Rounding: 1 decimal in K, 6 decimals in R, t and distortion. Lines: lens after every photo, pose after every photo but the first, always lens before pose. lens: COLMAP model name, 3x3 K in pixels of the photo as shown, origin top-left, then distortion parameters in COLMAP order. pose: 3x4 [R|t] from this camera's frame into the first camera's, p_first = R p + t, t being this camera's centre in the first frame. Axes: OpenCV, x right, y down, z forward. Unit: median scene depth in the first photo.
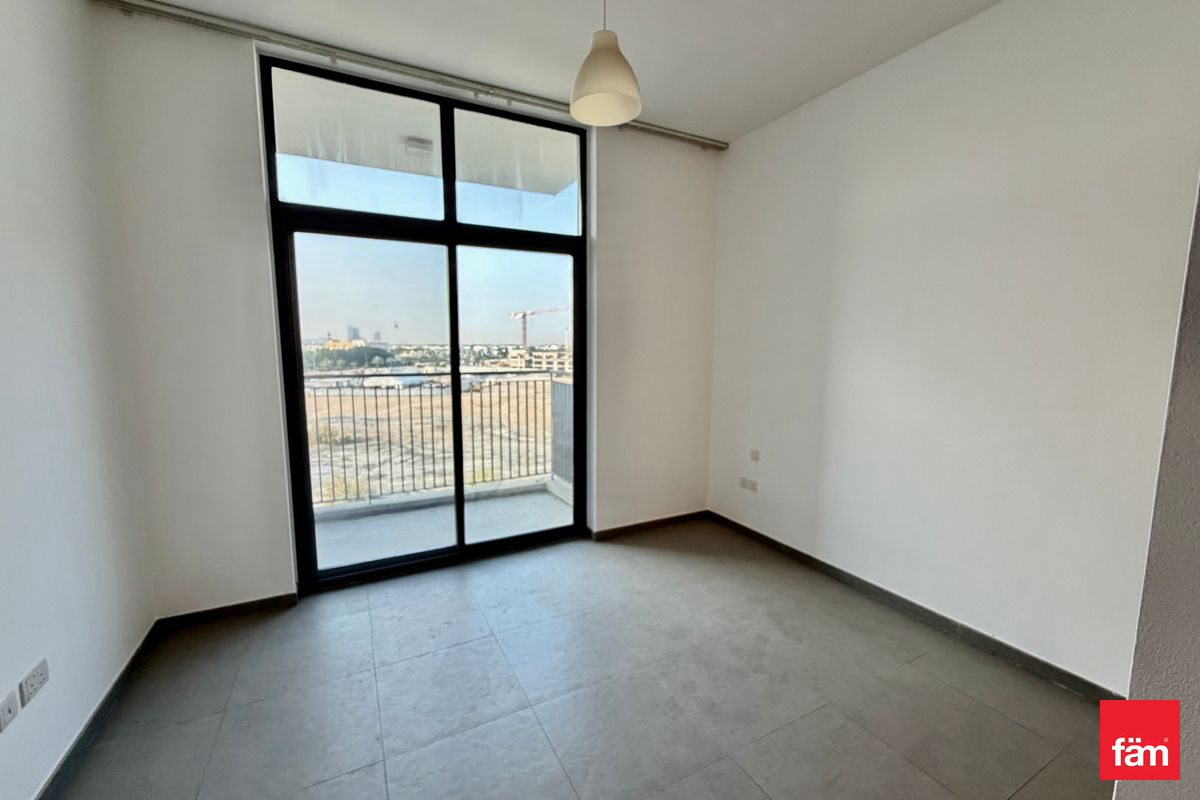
lens RADIAL K [[478.9, 0, 596.1], [0, 478.9, 400.4], [0, 0, 1]] dist [-0.001581, -0.000257]
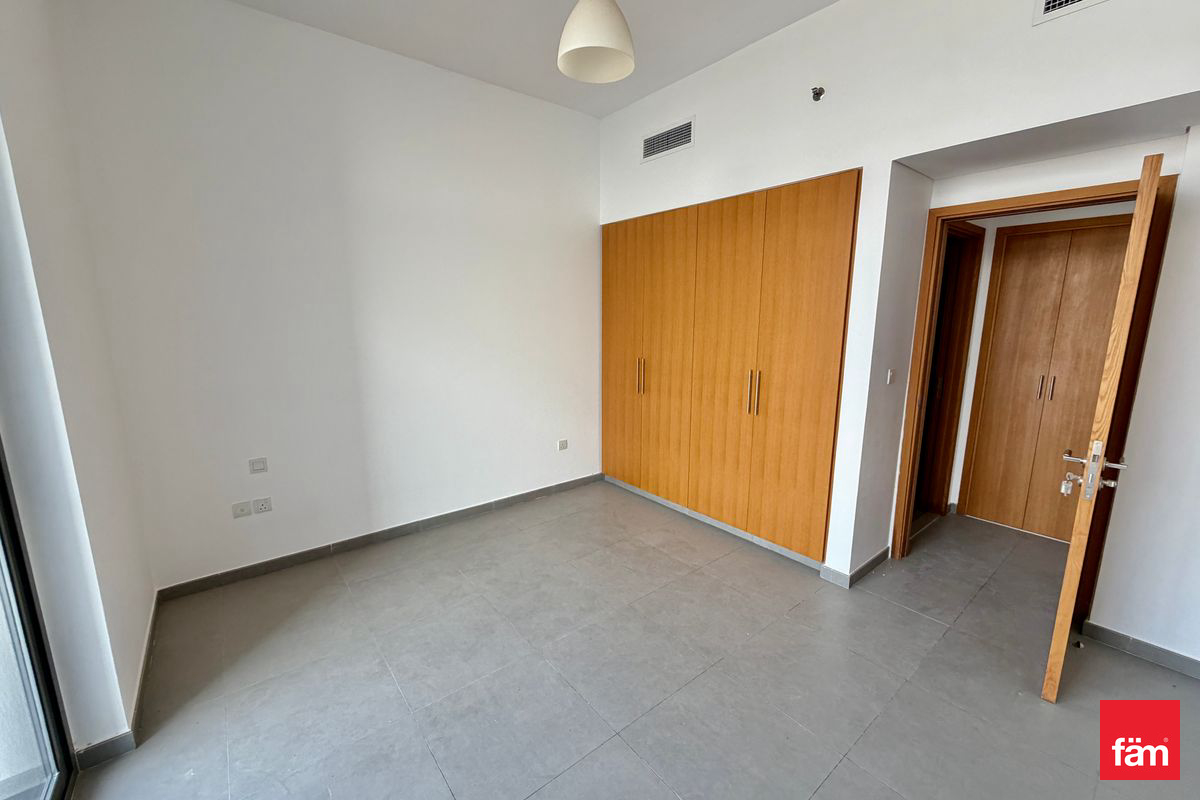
lens RADIAL K [[478.9, 0, 596.1], [0, 478.9, 400.4], [0, 0, 1]] dist [-0.001581, -0.000257]
pose [[-0.188746, -0.180918, 0.965217, -0.579076], [0.111457, 0.972586, 0.204094, -0.095930], [-0.975680, 0.146102, -0.163407, 0.727193]]
